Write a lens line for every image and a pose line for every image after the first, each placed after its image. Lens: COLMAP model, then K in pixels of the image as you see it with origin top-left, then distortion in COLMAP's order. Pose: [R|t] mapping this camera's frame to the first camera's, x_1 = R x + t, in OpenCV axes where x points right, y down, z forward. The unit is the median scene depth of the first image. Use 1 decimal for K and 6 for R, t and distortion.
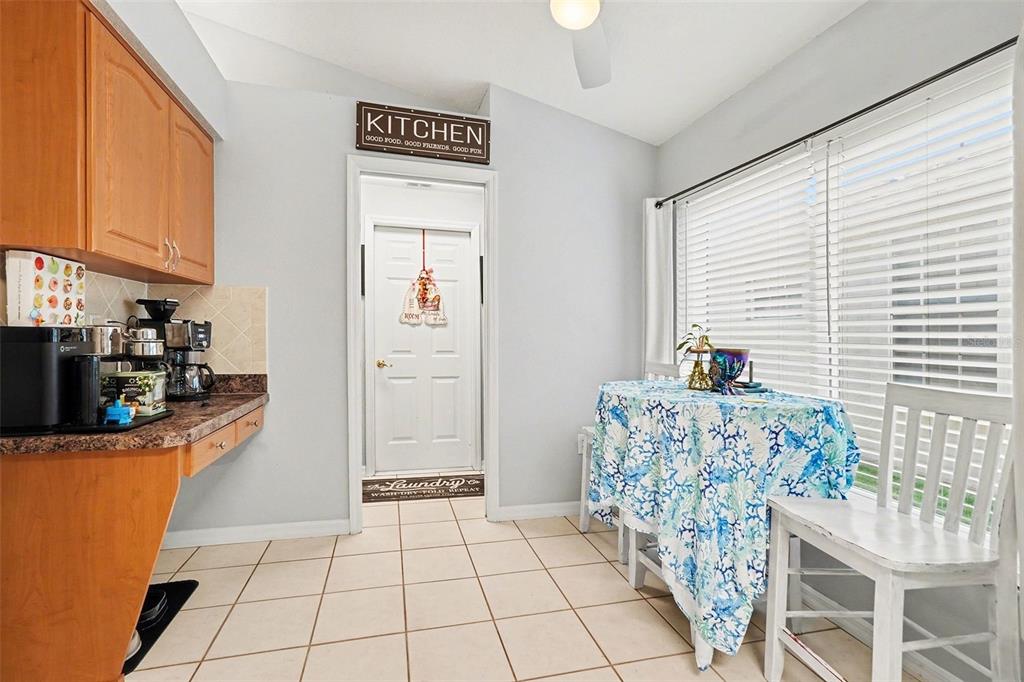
lens RADIAL K [[457.3, 0, 512.0], [0, 457.3, 341.0], [0, 0, 1]] dist [-0.000462, 0.000086]
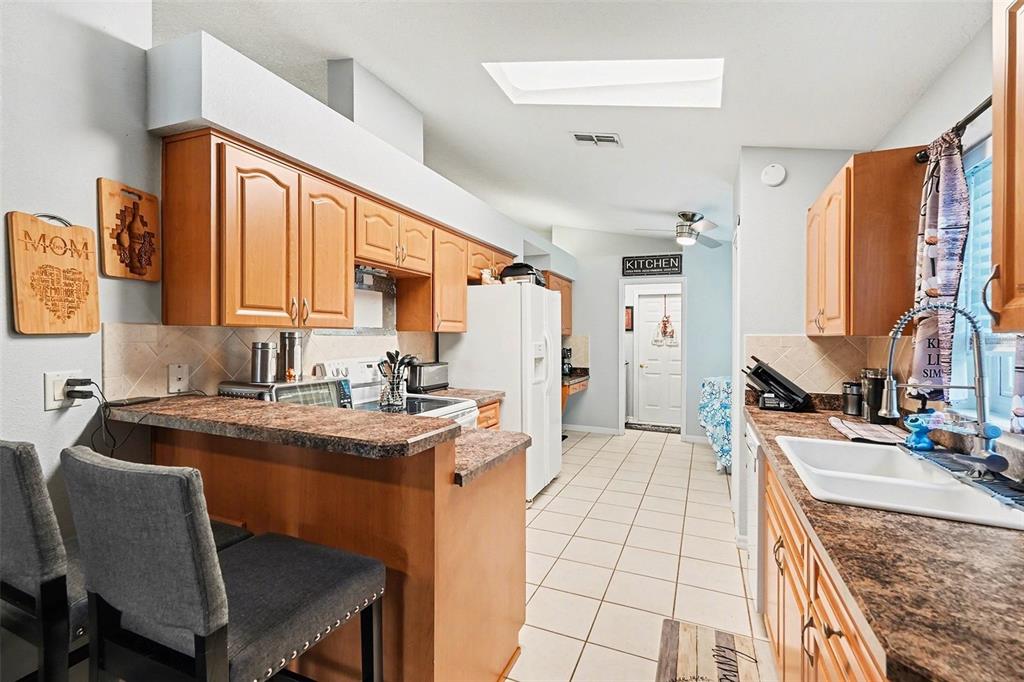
lens RADIAL K [[457.3, 0, 512.0], [0, 457.3, 341.0], [0, 0, 1]] dist [-0.000462, 0.000086]
pose [[0.787945, -0.001153, -0.615745, 0.670266], [-0.004783, 0.999957, -0.007993, -0.053634], [0.615728, 0.009243, 0.787905, -1.229519]]
